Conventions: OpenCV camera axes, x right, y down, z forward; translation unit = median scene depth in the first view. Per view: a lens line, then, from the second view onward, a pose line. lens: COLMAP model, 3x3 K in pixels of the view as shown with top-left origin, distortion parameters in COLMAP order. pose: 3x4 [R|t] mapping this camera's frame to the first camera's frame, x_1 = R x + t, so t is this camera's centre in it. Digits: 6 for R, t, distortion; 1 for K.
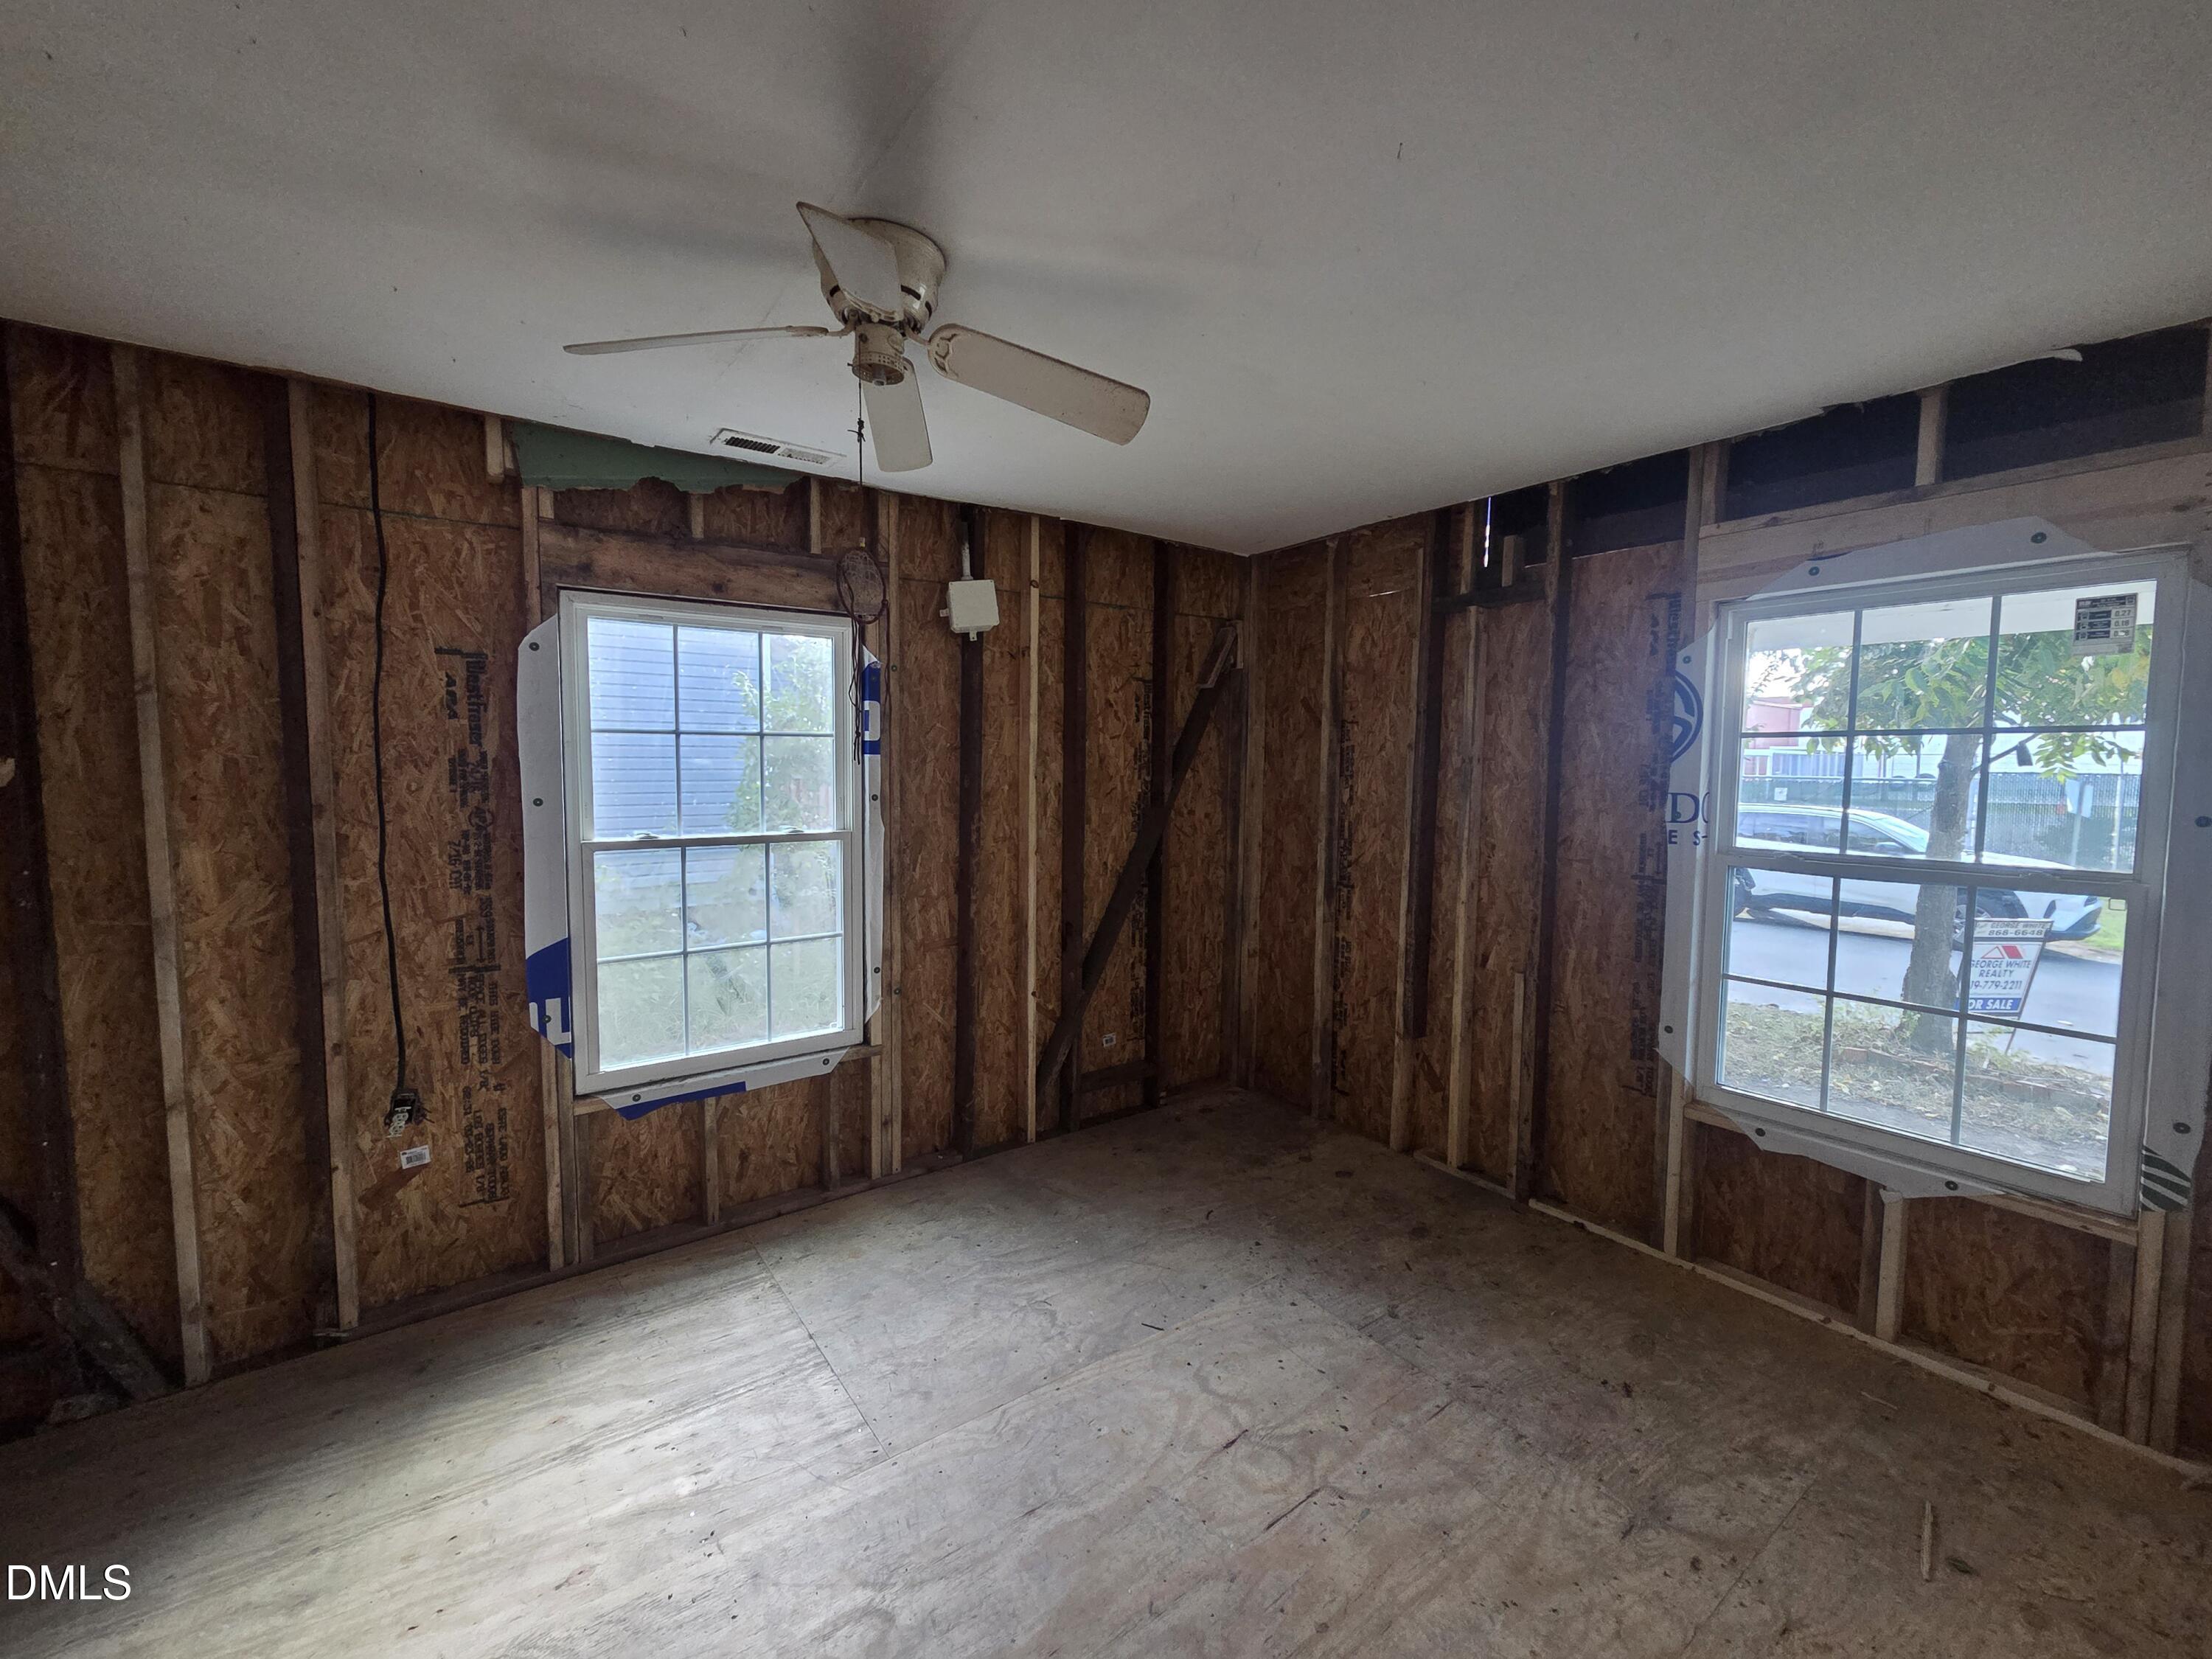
lens RADIAL K [[899.6, 0, 1087.7], [0, 899.6, 824.8], [0, 0, 1]] dist [0.004638, -0.000647]
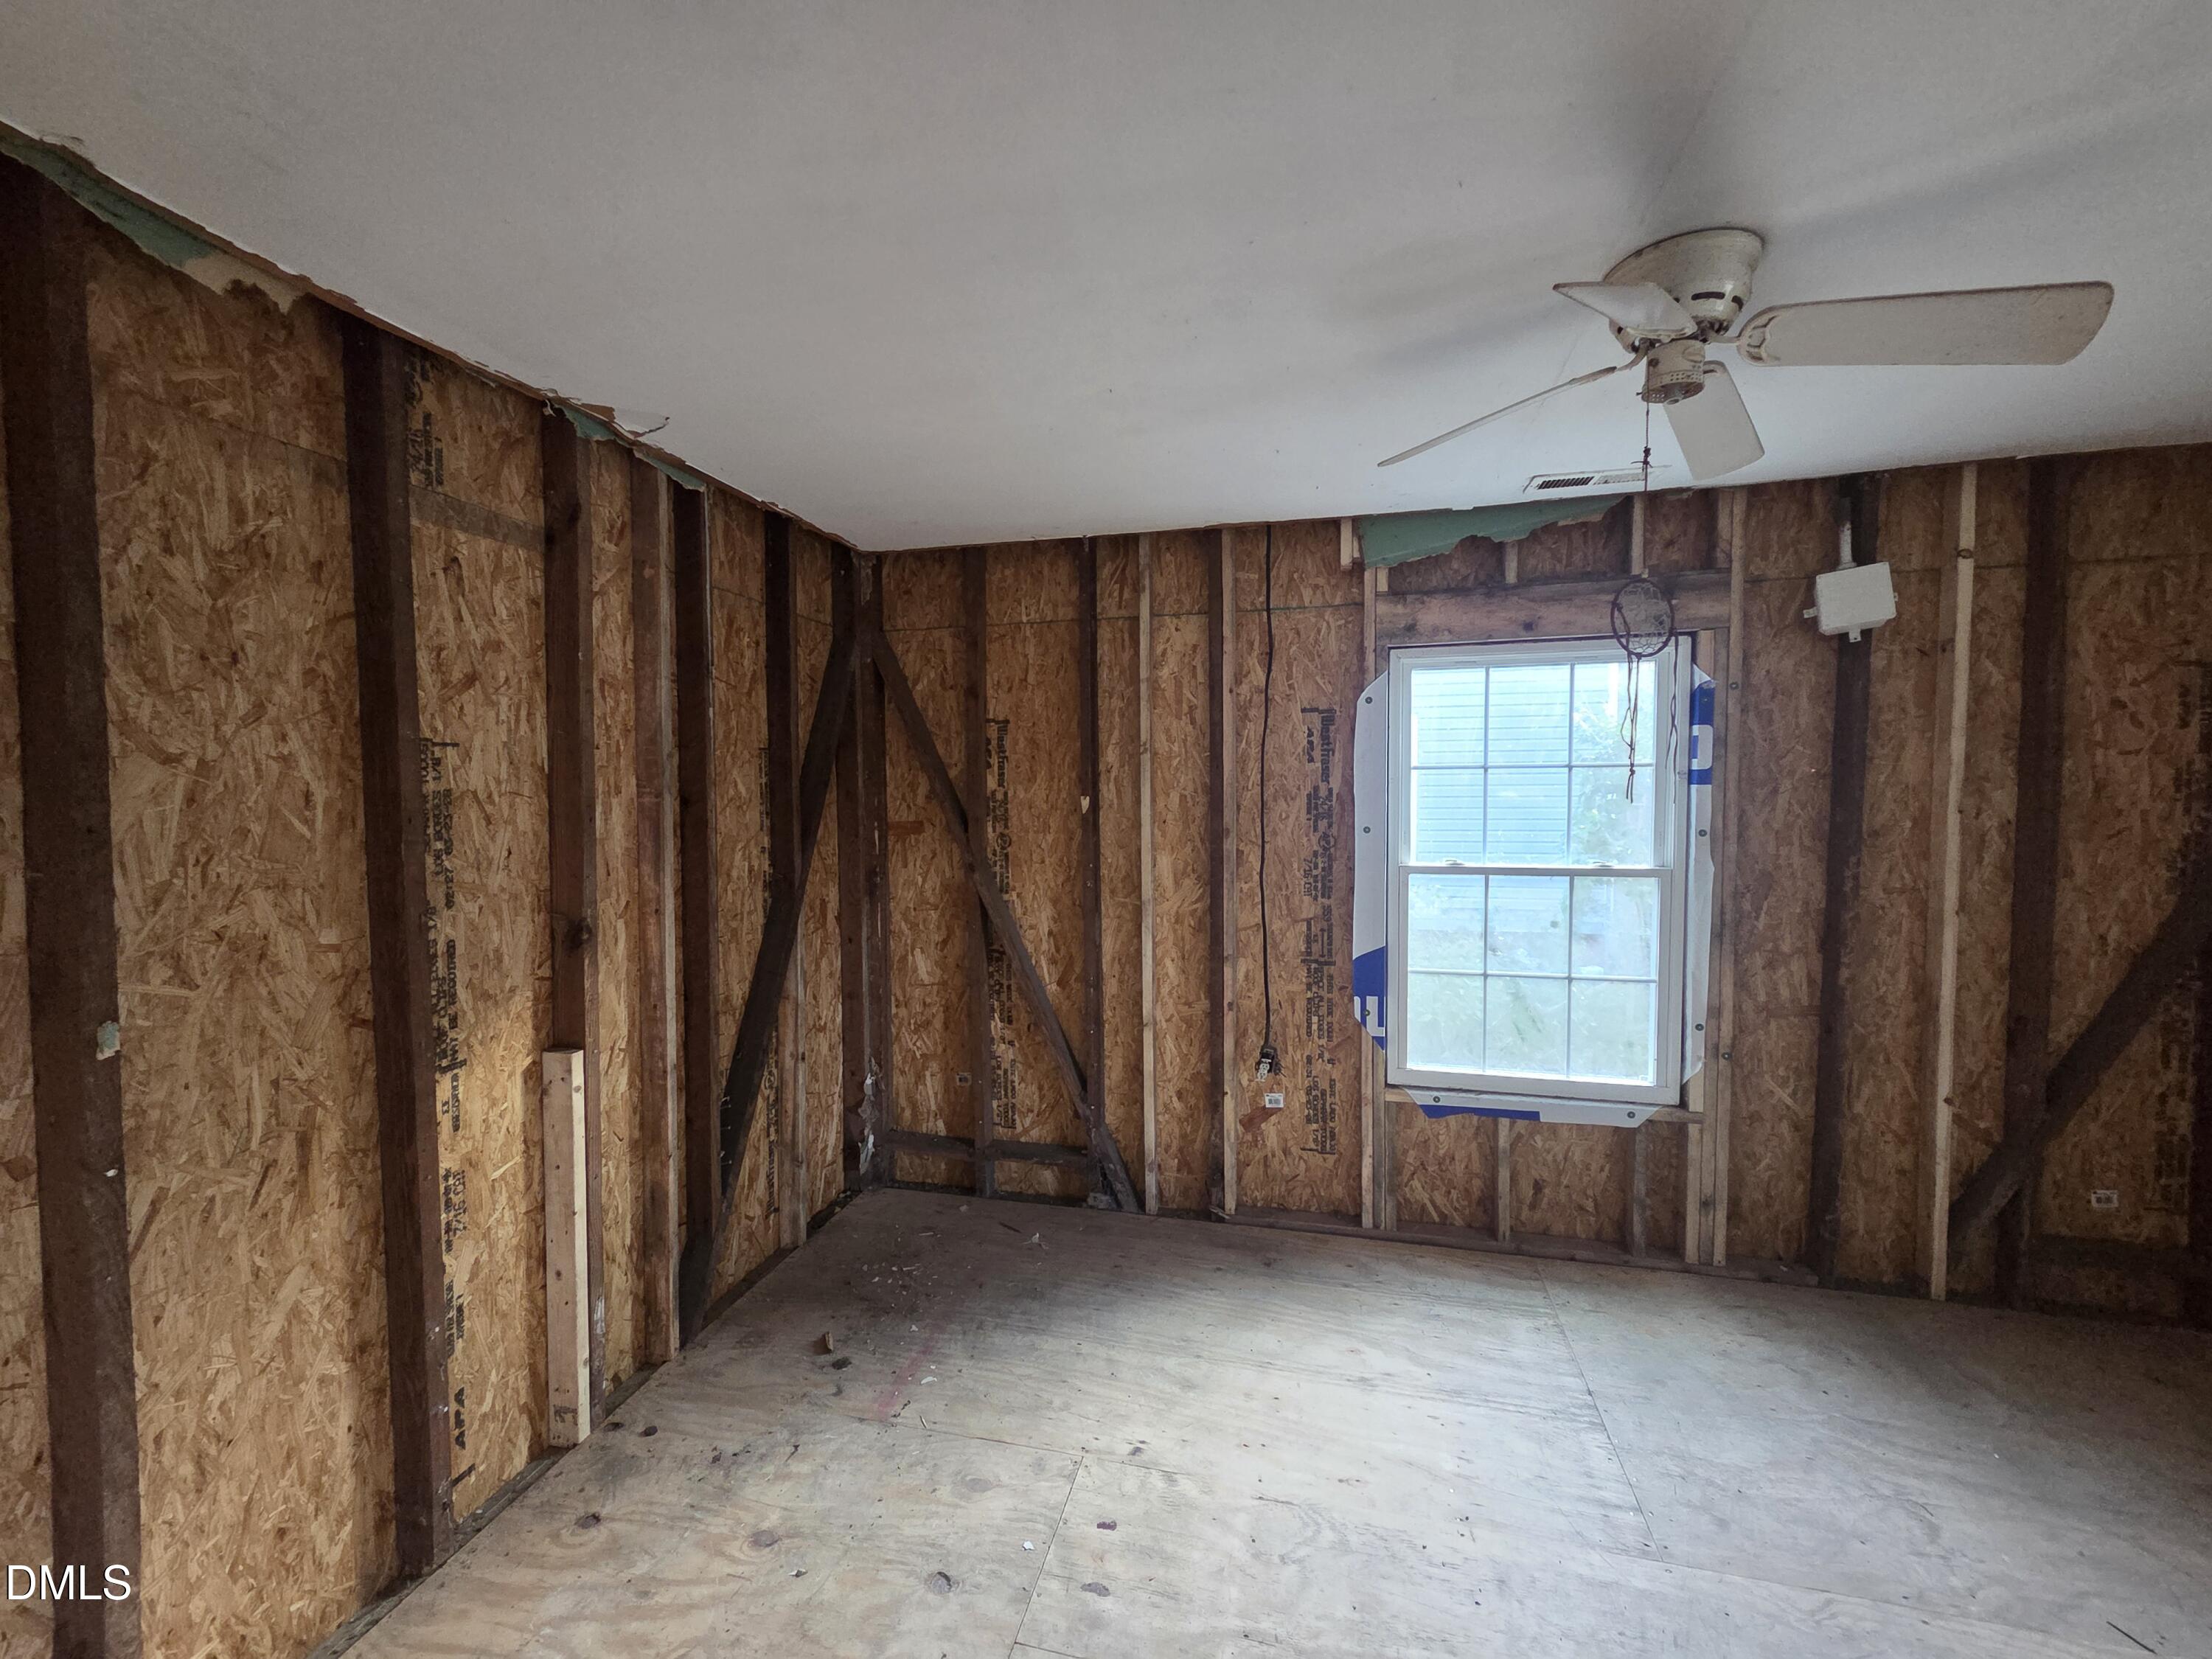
lens RADIAL K [[899.6, 0, 1100.4], [0, 899.6, 827.0], [0, 0, 1]] dist [0.004638, -0.000647]
pose [[0.641961, 0.023251, -0.766385, 0.078262], [-0.041694, 0.999120, -0.004612, -0.008549], [0.765603, 0.034914, 0.642365, -0.037207]]
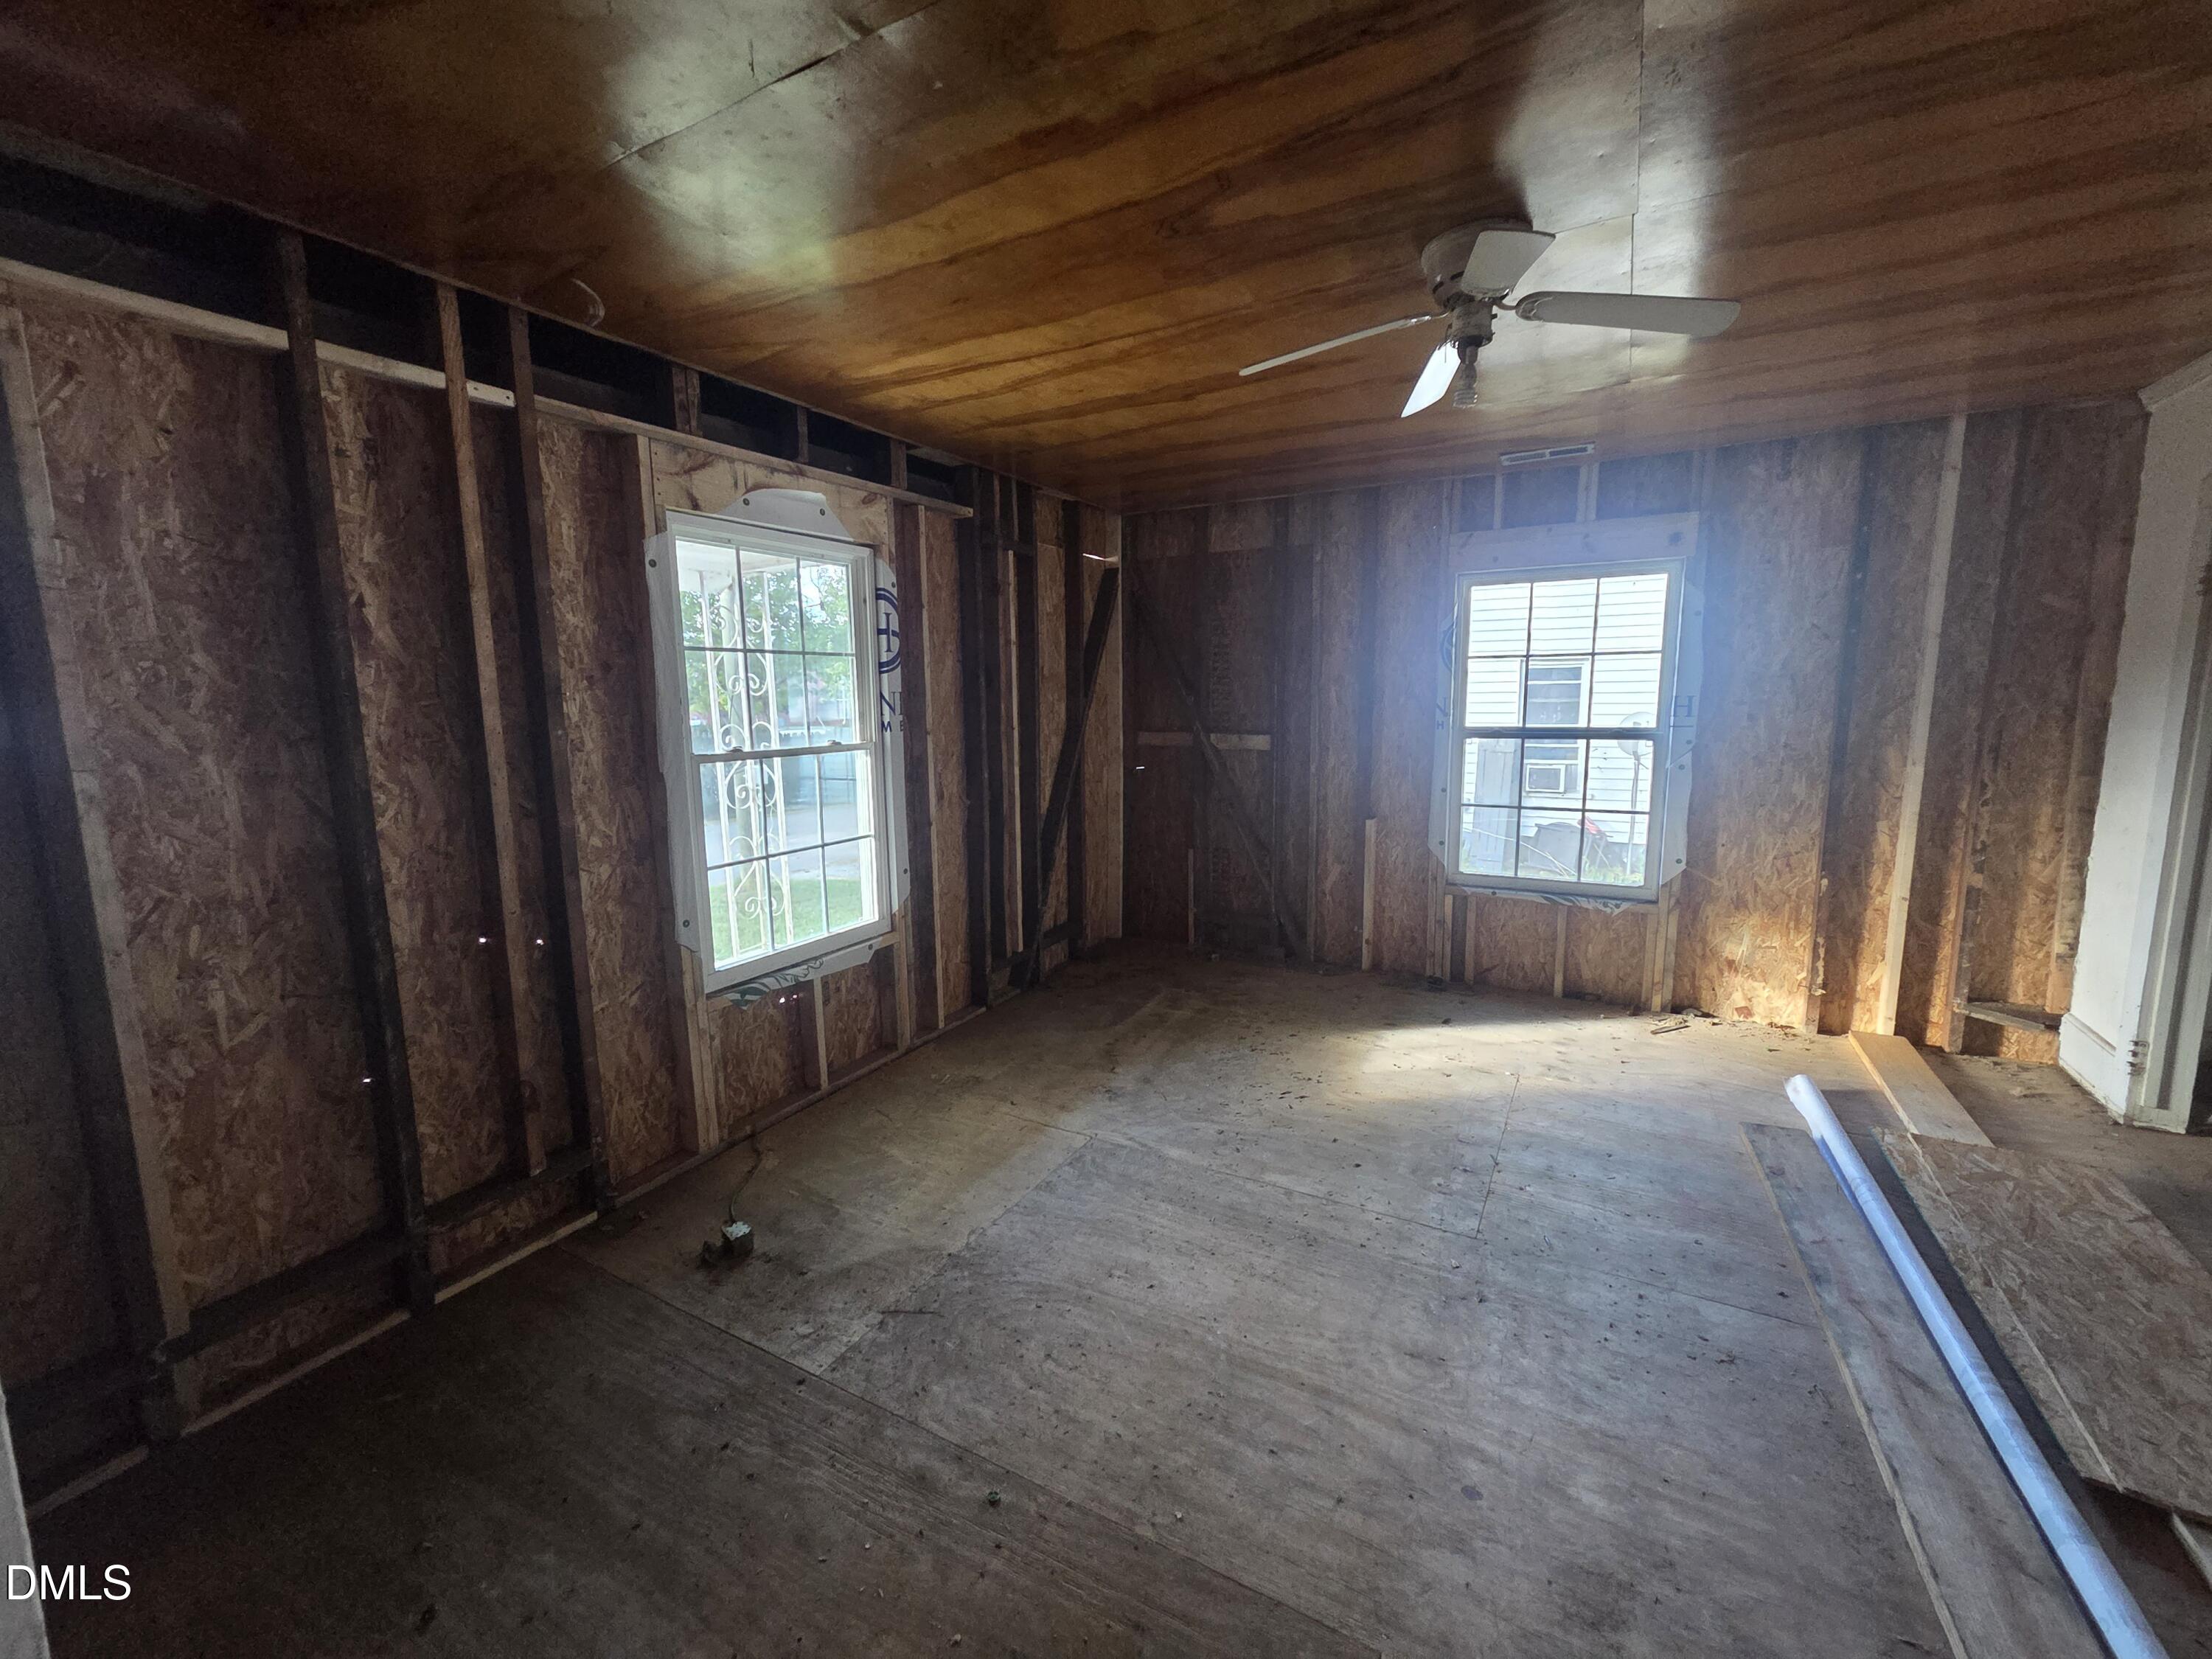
lens RADIAL K [[899.6, 0, 1103.8], [0, 899.6, 828.8], [0, 0, 1]] dist [0.004638, -0.000647]
pose [[0.904306, -0.062704, 0.422255, -0.600161], [0.026990, 0.995572, 0.090039, 0.024876], [-0.426031, -0.070026, 0.901994, -0.173568]]
